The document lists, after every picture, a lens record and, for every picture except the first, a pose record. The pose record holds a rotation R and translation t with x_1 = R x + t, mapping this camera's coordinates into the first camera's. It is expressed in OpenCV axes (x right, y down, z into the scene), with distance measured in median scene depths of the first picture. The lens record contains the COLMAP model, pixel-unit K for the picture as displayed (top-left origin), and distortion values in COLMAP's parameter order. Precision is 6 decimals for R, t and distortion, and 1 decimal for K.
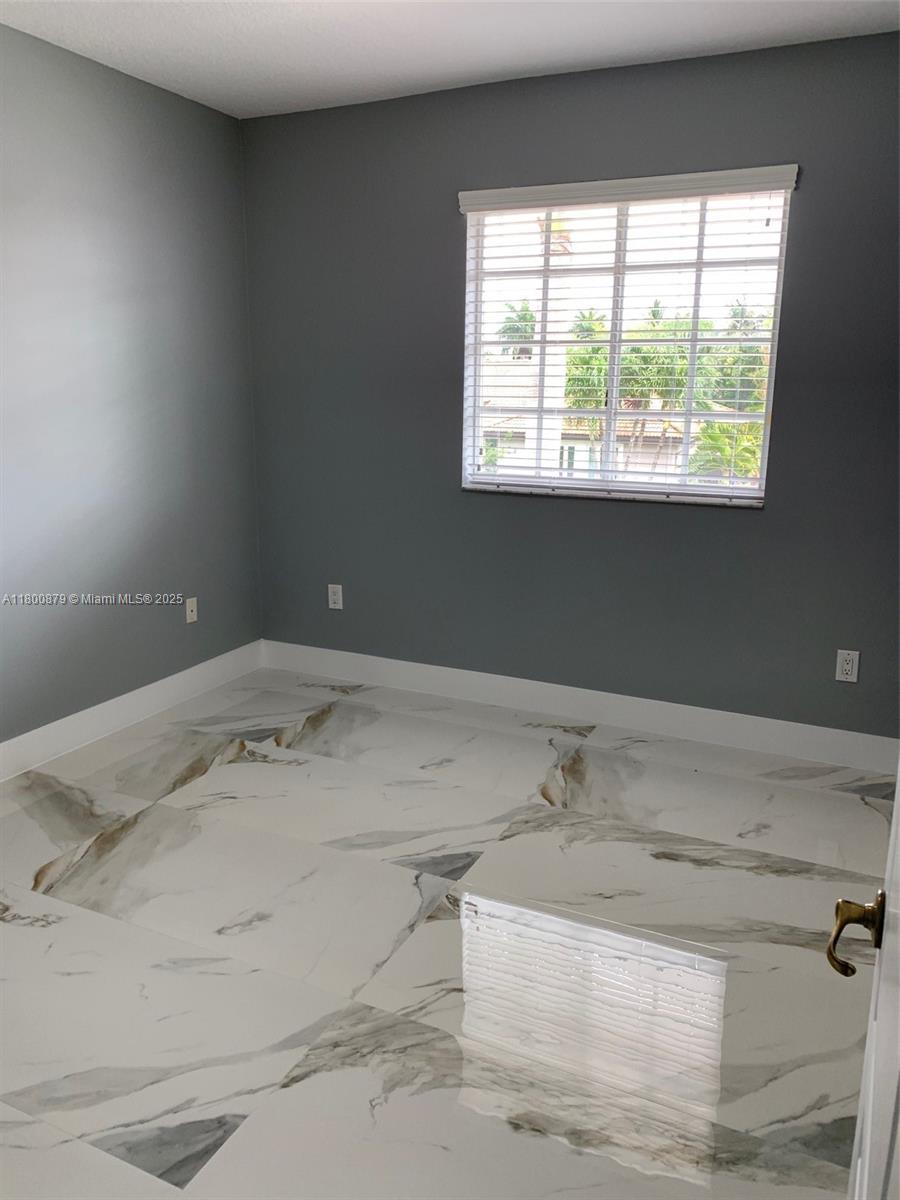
lens RADIAL K [[906.4, 0, 450.0], [0, 906.4, 600.0], [0, 0, 1]] dist [0.039213, -0.031187]
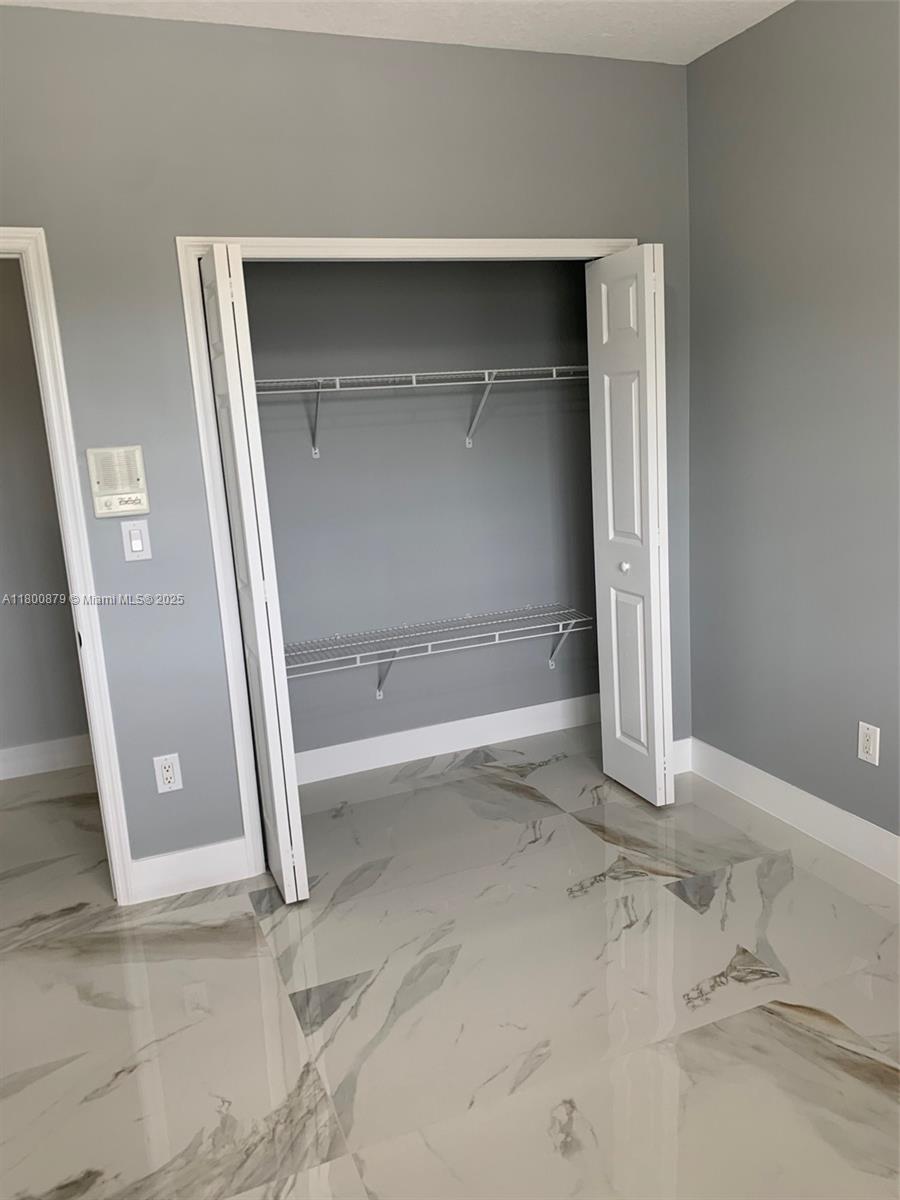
lens RADIAL K [[906.4, 0, 450.0], [0, 906.4, 600.0], [0, 0, 1]] dist [0.039213, -0.031187]
pose [[-0.657798, 0.185150, -0.730083, 0.396162], [-0.120849, 0.930813, 0.344939, -0.385350], [0.743436, 0.315130, -0.589912, 1.539005]]
